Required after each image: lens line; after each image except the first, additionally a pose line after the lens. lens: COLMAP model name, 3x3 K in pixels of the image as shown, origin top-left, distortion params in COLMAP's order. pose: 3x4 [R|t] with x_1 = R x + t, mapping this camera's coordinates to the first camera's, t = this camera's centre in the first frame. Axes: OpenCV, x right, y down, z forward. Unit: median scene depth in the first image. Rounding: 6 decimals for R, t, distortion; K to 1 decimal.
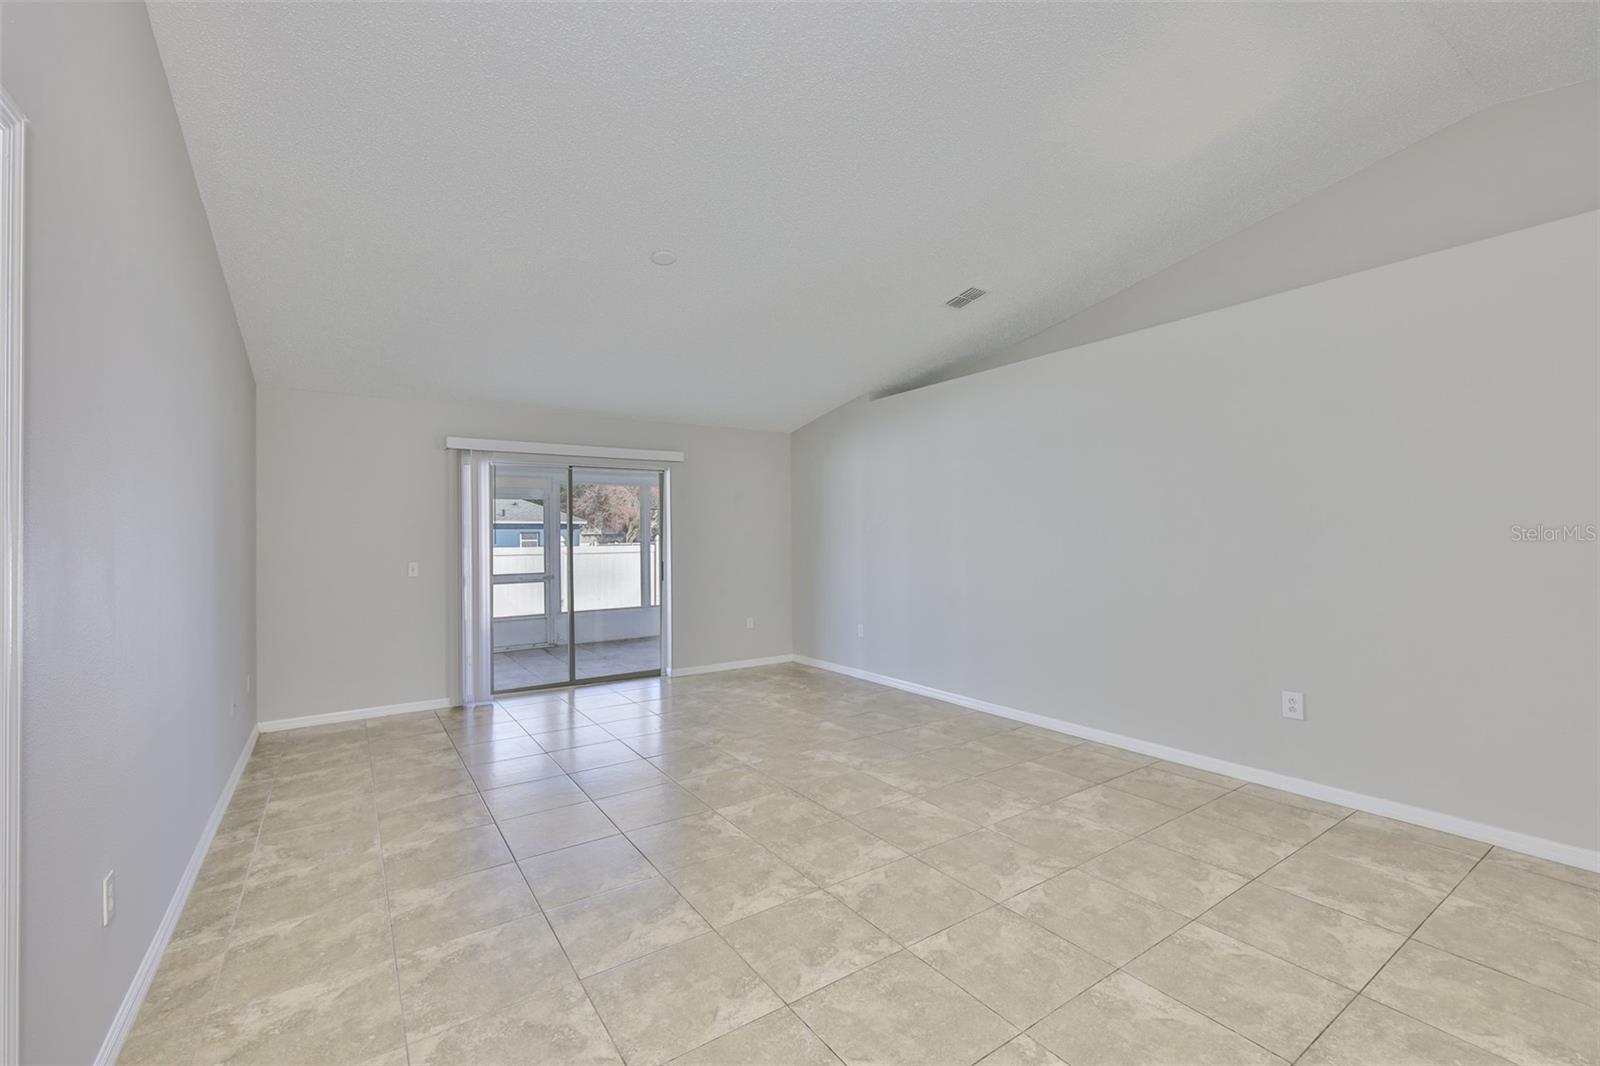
lens RADIAL K [[679.7, 0, 804.0], [0, 679.7, 530.6], [0, 0, 1]] dist [-0.004115, 0.000102]
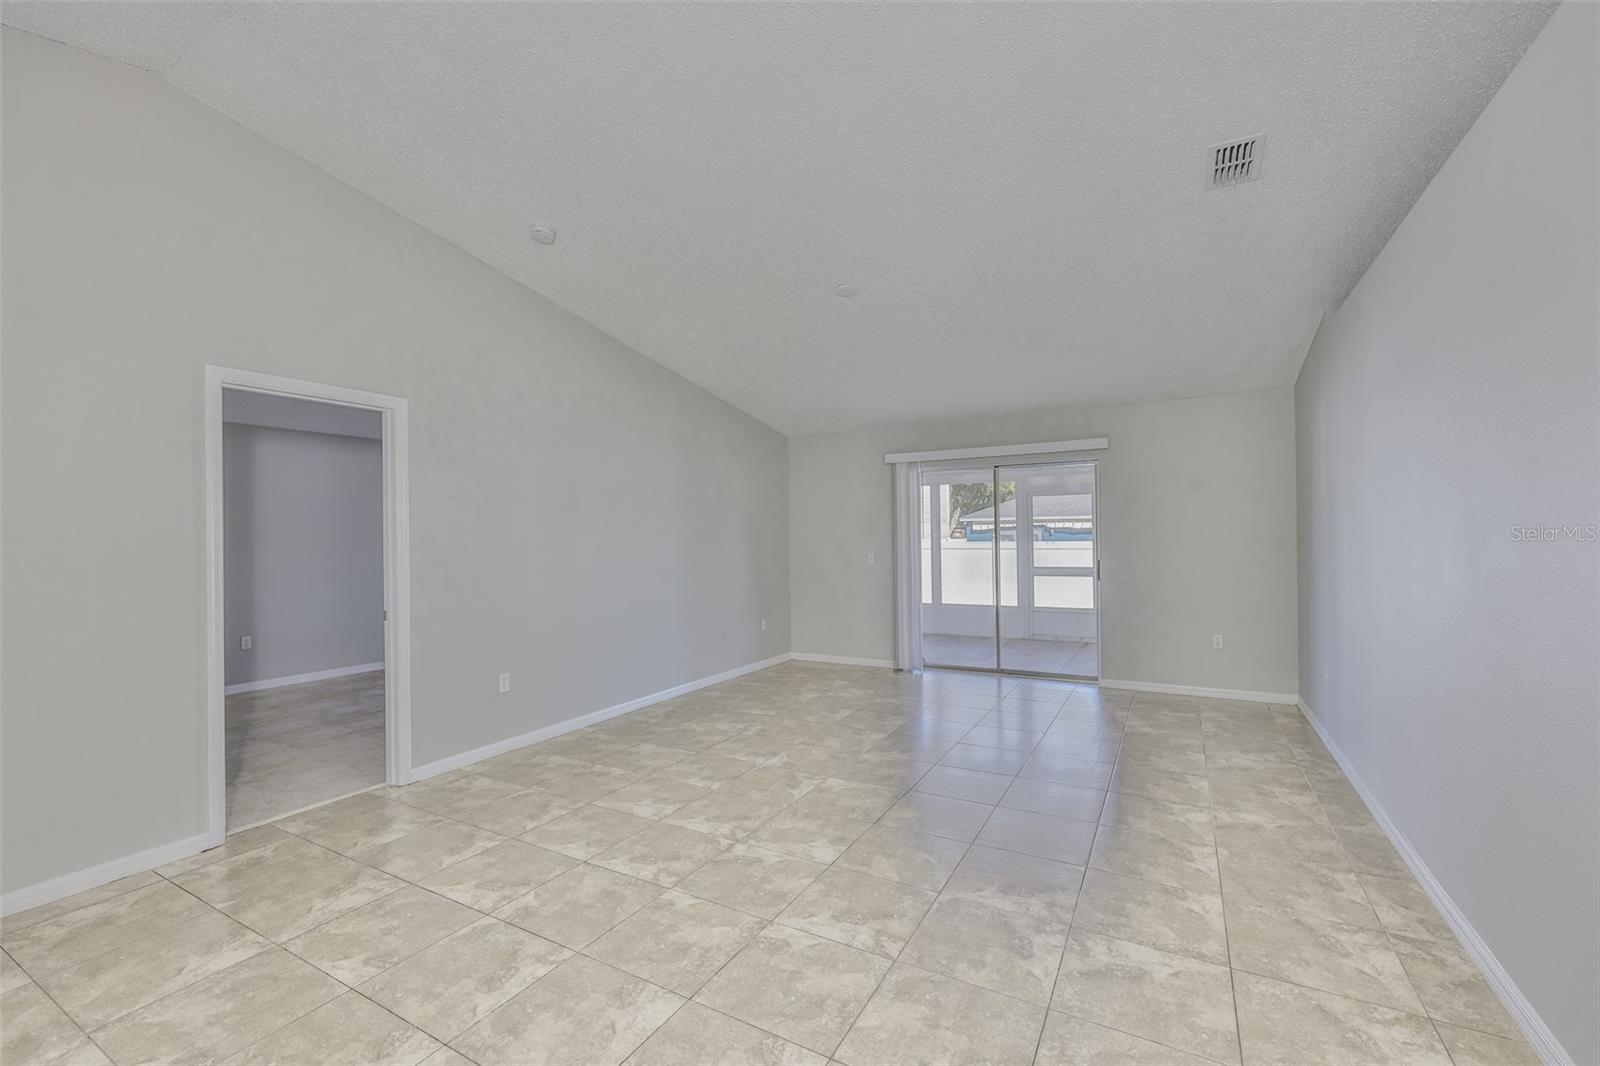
lens RADIAL K [[679.7, 0, 784.8], [0, 679.7, 533.3], [0, 0, 1]] dist [-0.004115, 0.000102]
pose [[0.427171, 0.000476, -0.904171, 0.833152], [0.014600, 0.999866, 0.007424, -0.004838], [0.904053, -0.016372, 0.427107, 0.440338]]
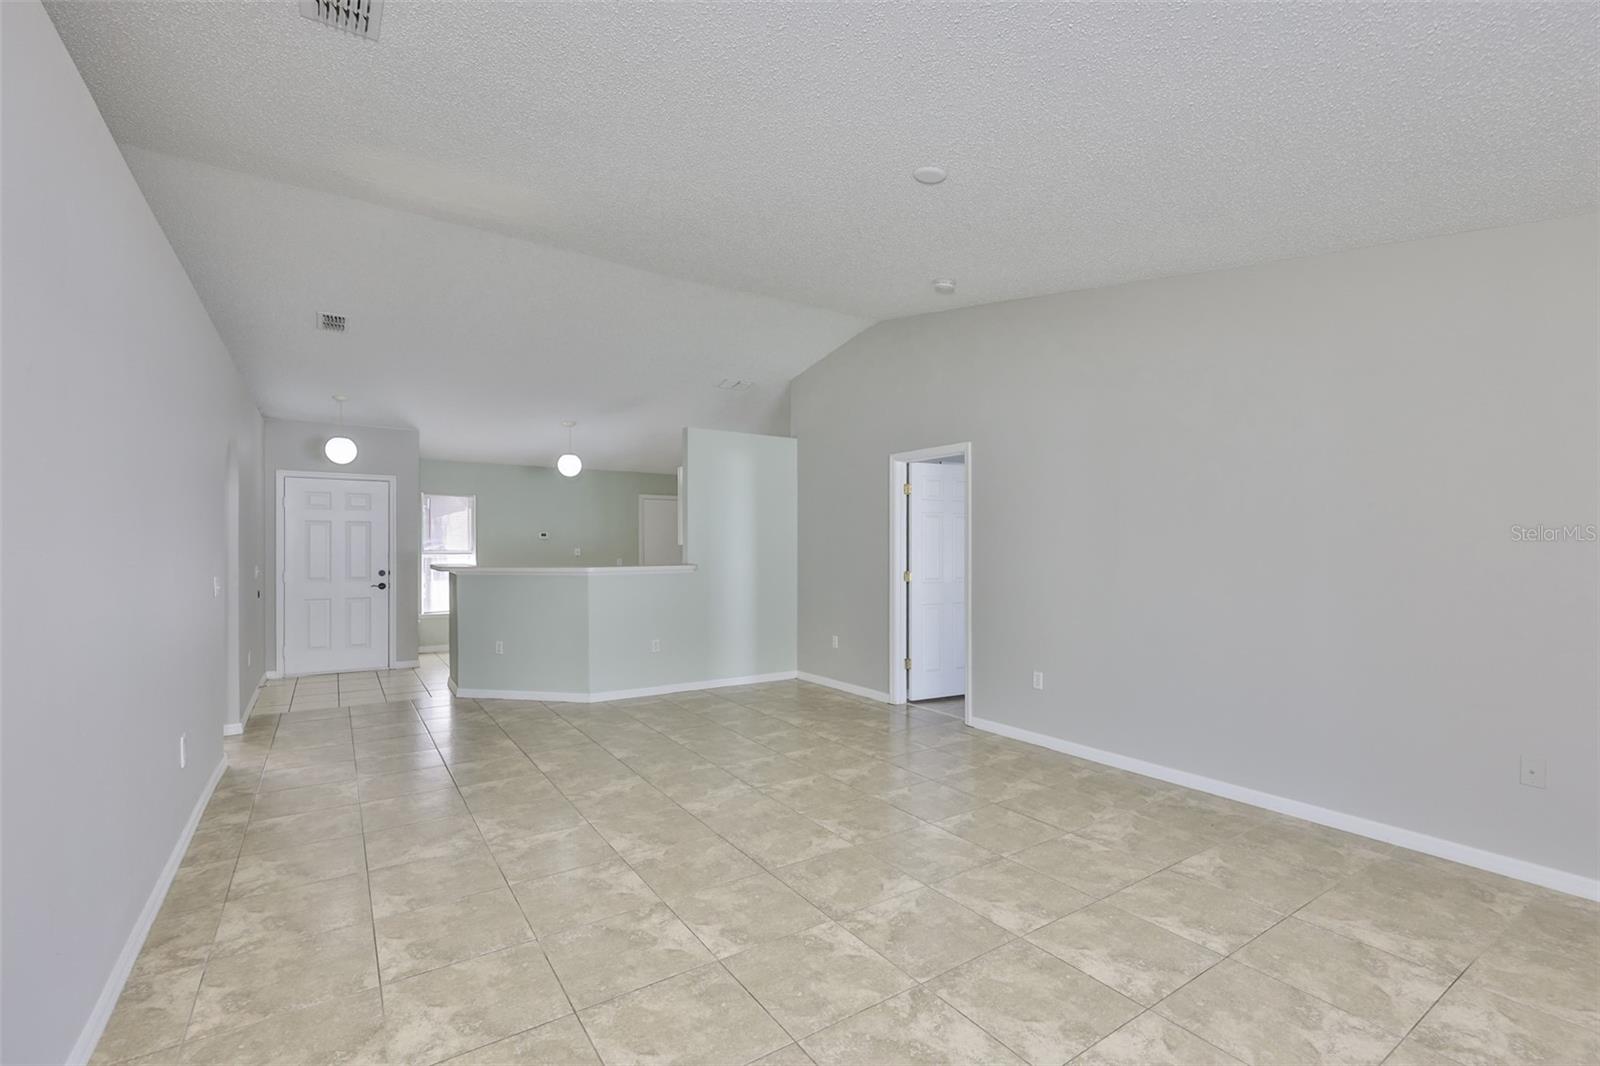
lens RADIAL K [[700.5, 0, 806.3], [0, 700.5, 545.5], [0, 0, 1]] dist [-0.003348, -0.001178]
pose [[-0.999899, 0.011034, 0.008940, -0.078514], [0.010962, 0.999908, -0.008043, 0.015027], [-0.009028, -0.007944, -0.999928, 1.884031]]
